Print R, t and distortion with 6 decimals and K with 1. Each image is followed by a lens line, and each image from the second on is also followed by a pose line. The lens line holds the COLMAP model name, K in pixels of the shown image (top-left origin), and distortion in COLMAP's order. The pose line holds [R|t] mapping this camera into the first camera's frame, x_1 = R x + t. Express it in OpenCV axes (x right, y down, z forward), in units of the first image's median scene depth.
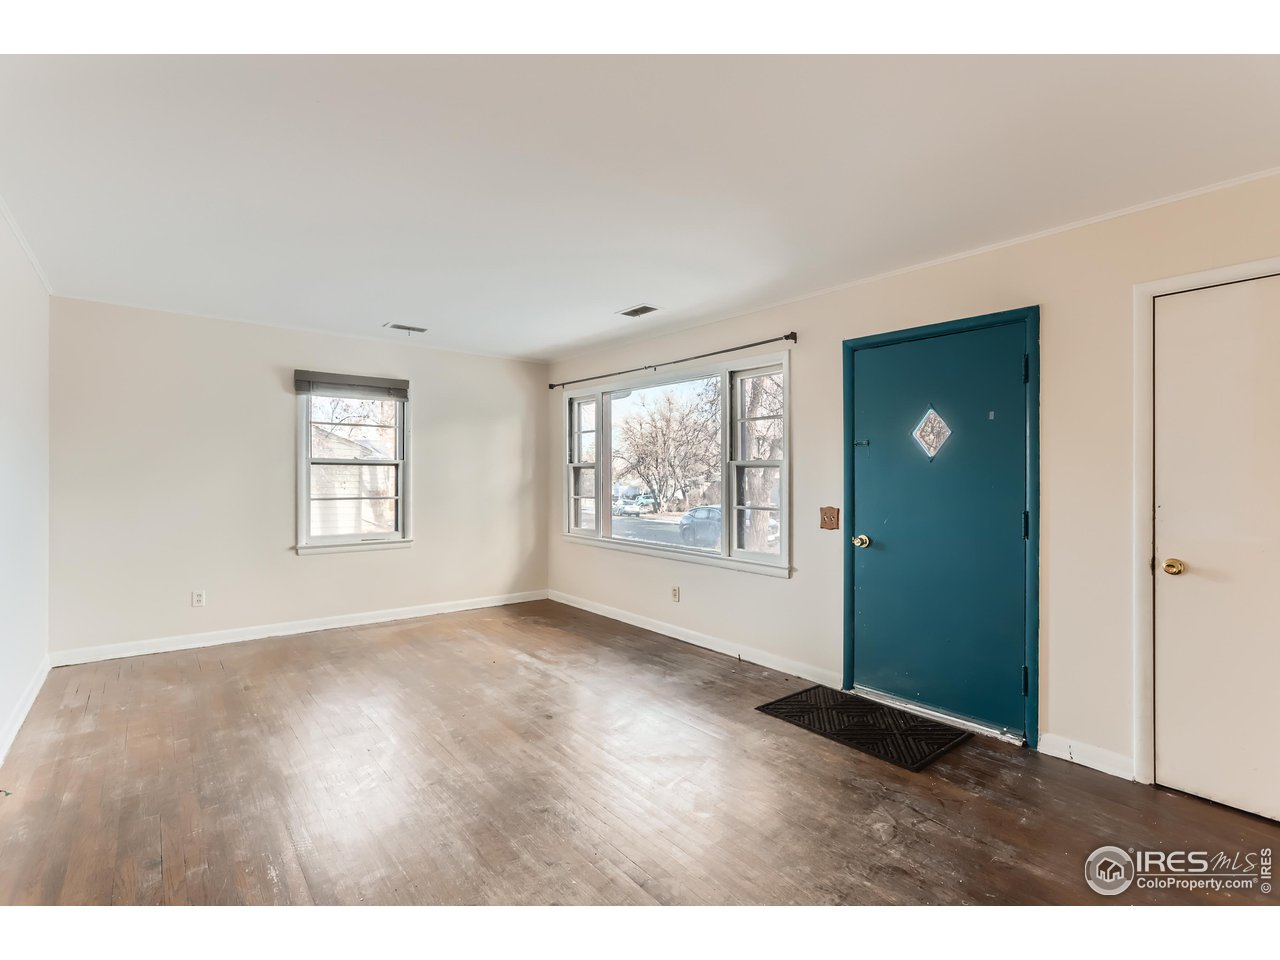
lens RADIAL K [[613.4, 0, 640.2], [0, 613.4, 475.4], [0, 0, 1]] dist [-0.027284, 0.008052]
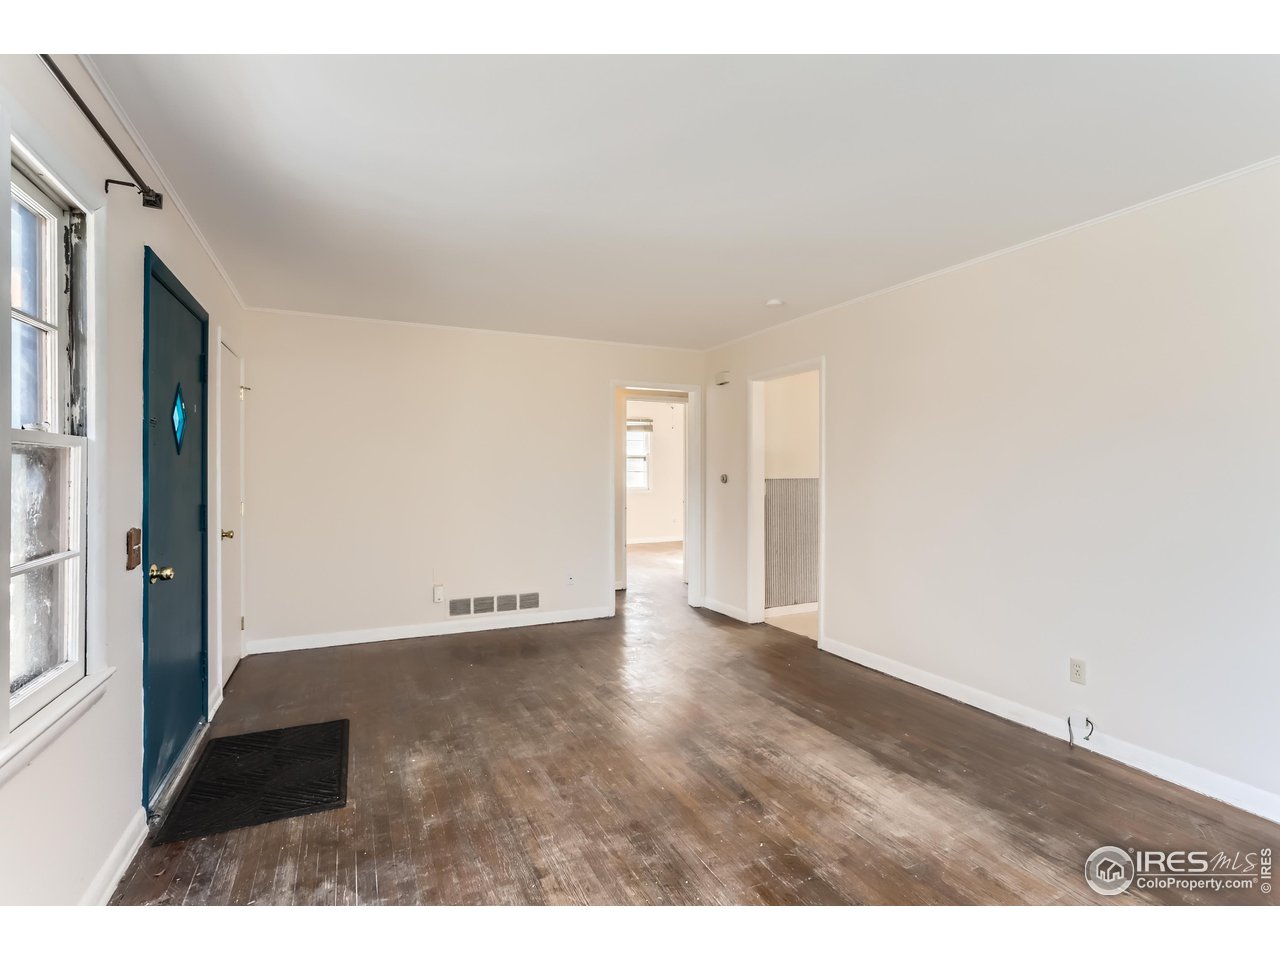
lens RADIAL K [[613.4, 0, 645.1], [0, 613.4, 470.1], [0, 0, 1]] dist [-0.027284, 0.008052]
pose [[-0.971515, -0.009014, 0.236807, -0.264748], [-0.009191, 0.999958, 0.000356, -0.005226], [-0.236800, -0.001831, -0.971557, 1.375612]]
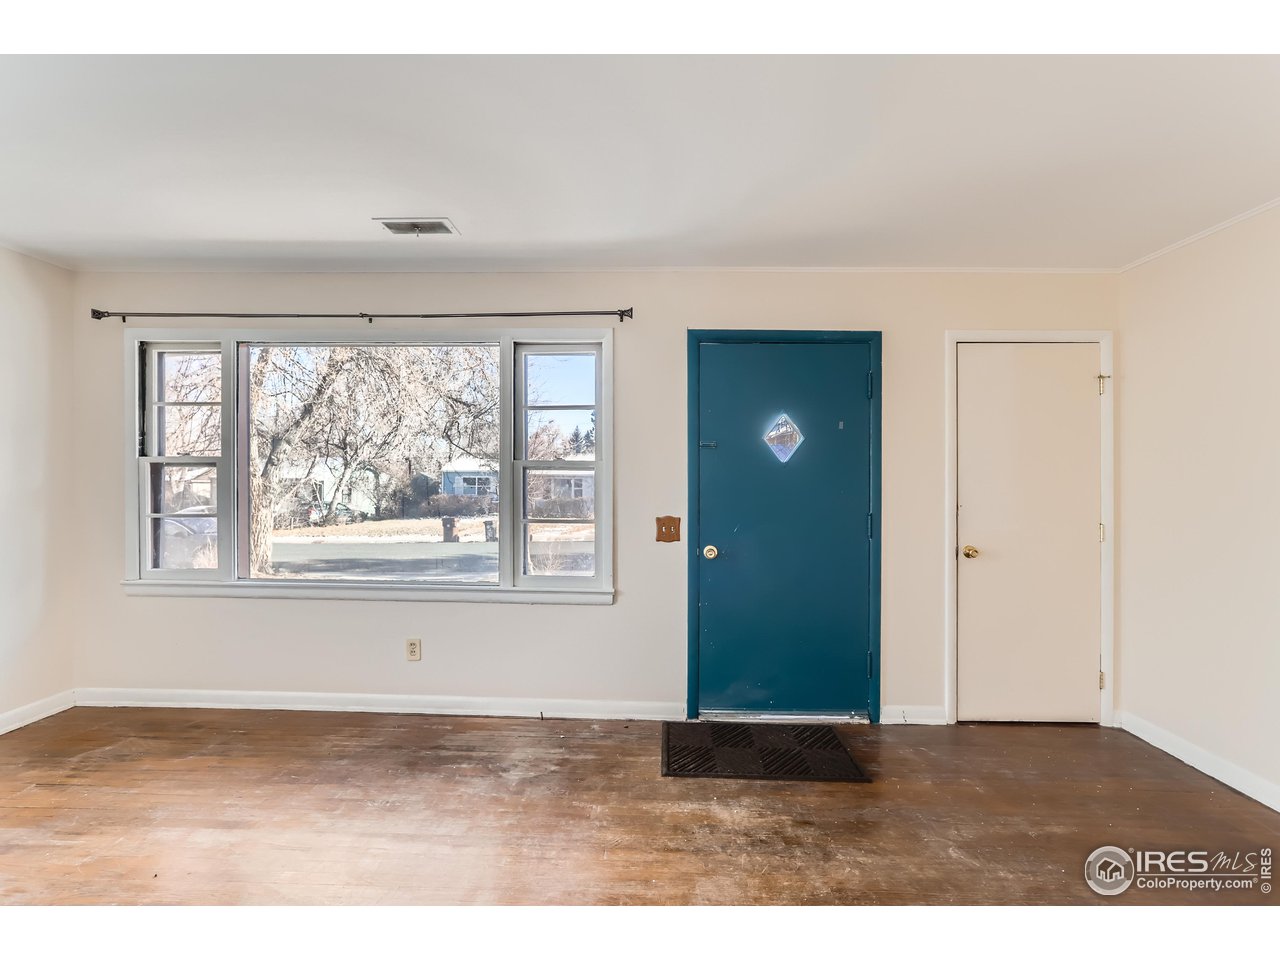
lens RADIAL K [[613.4, 0, 644.8], [0, 613.4, 483.1], [0, 0, 1]] dist [-0.027284, 0.008052]
pose [[0.651128, -0.004214, 0.758957, -0.367259], [-0.005161, 0.999937, 0.009980, -0.004800], [-0.758951, -0.010415, 0.651065, 0.436931]]
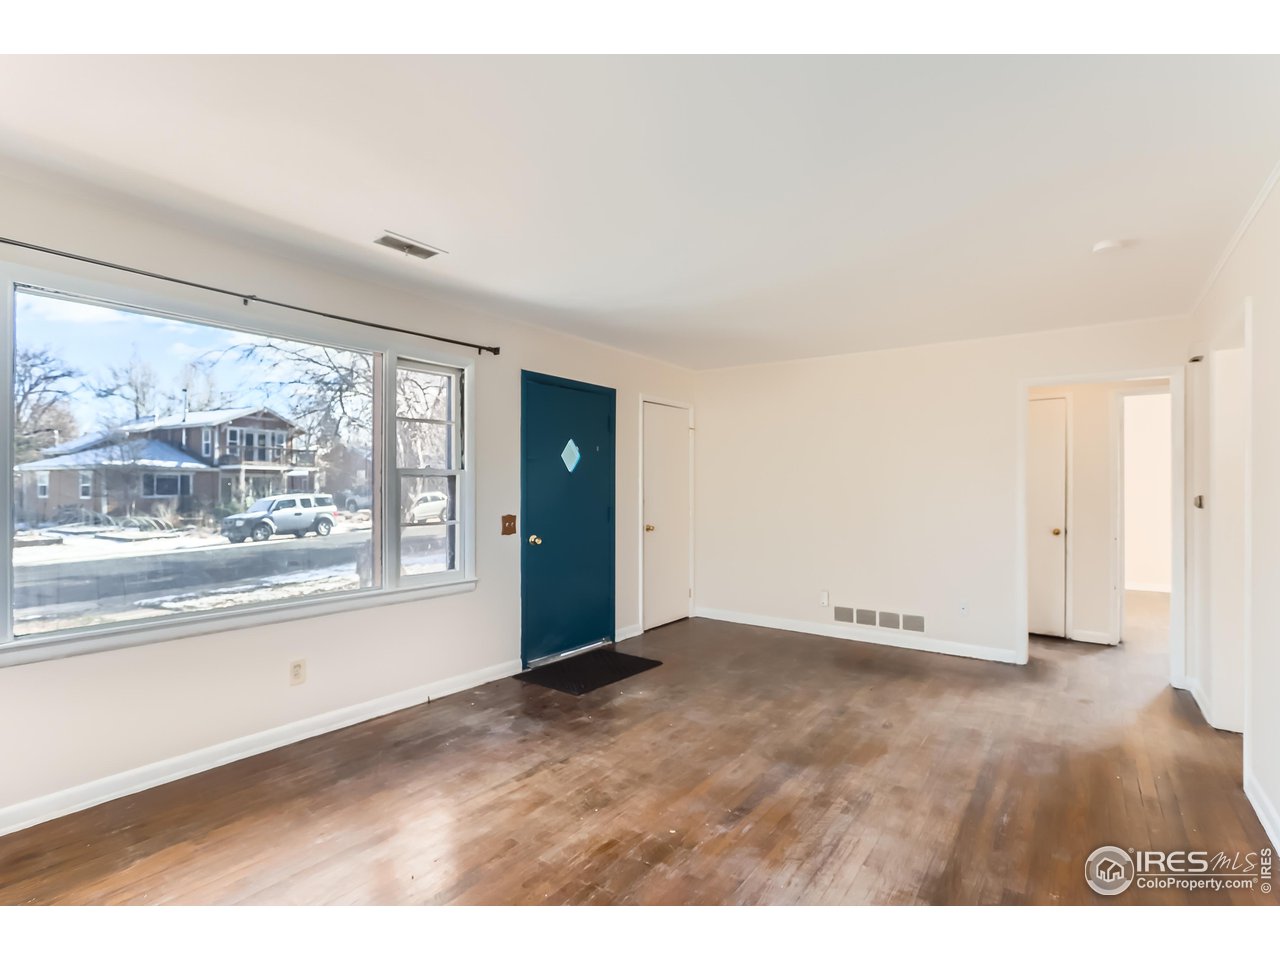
lens RADIAL K [[613.4, 0, 645.2], [0, 613.4, 484.4], [0, 0, 1]] dist [-0.027284, 0.008052]
pose [[-0.249575, -0.007925, 0.968323, -0.797434], [-0.008493, 0.999946, 0.005995, -0.011293], [-0.968318, -0.006728, -0.249629, 1.002710]]
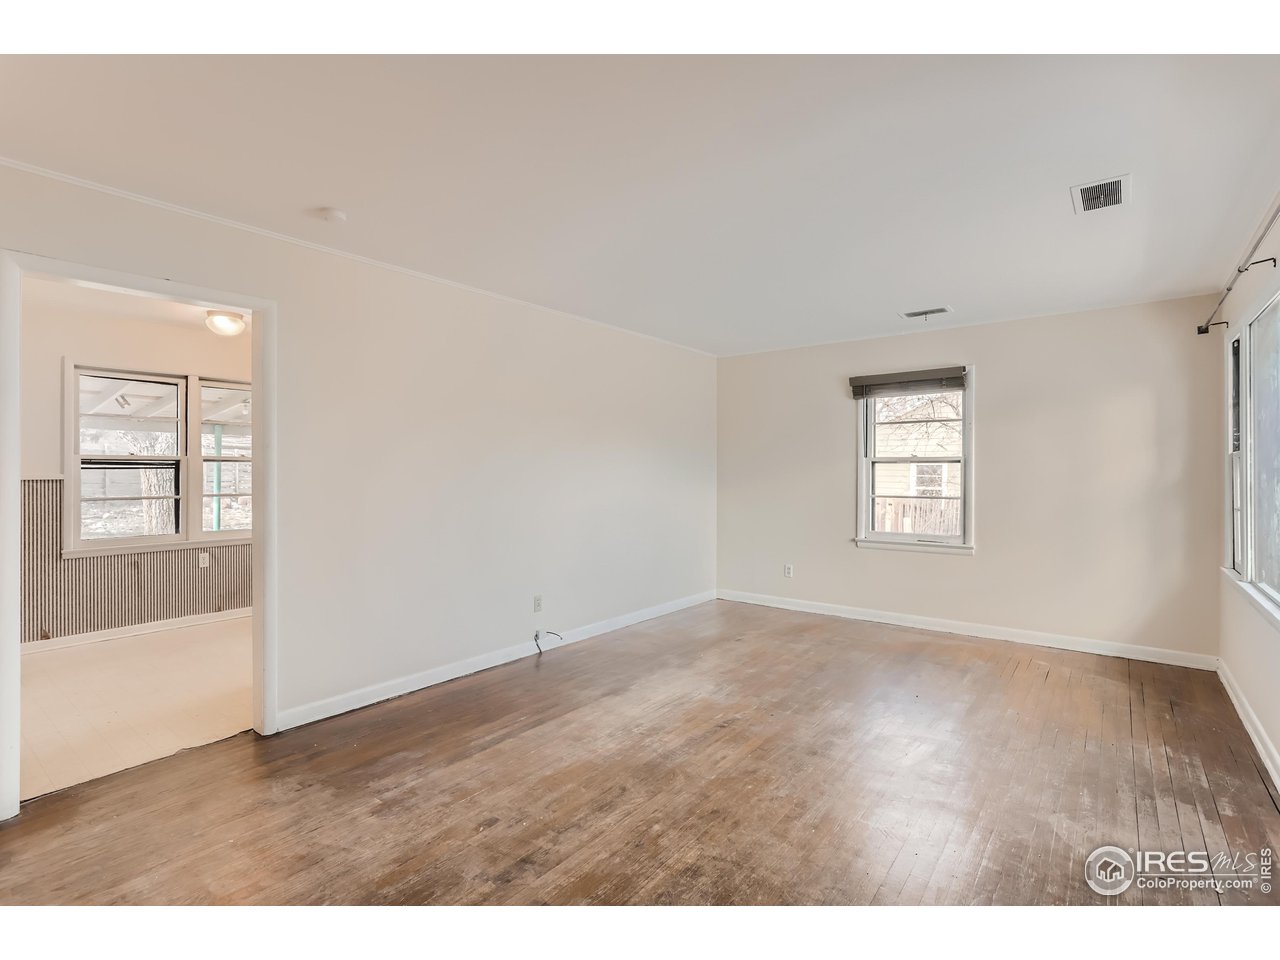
lens RADIAL K [[613.4, 0, 632.1], [0, 613.4, 475.8], [0, 0, 1]] dist [-0.027284, 0.008052]
pose [[0.197702, -0.000352, -0.980262, 0.531183], [0.004631, 0.999989, 0.000574, 0.001026], [0.980251, -0.004653, 0.197702, 0.480703]]
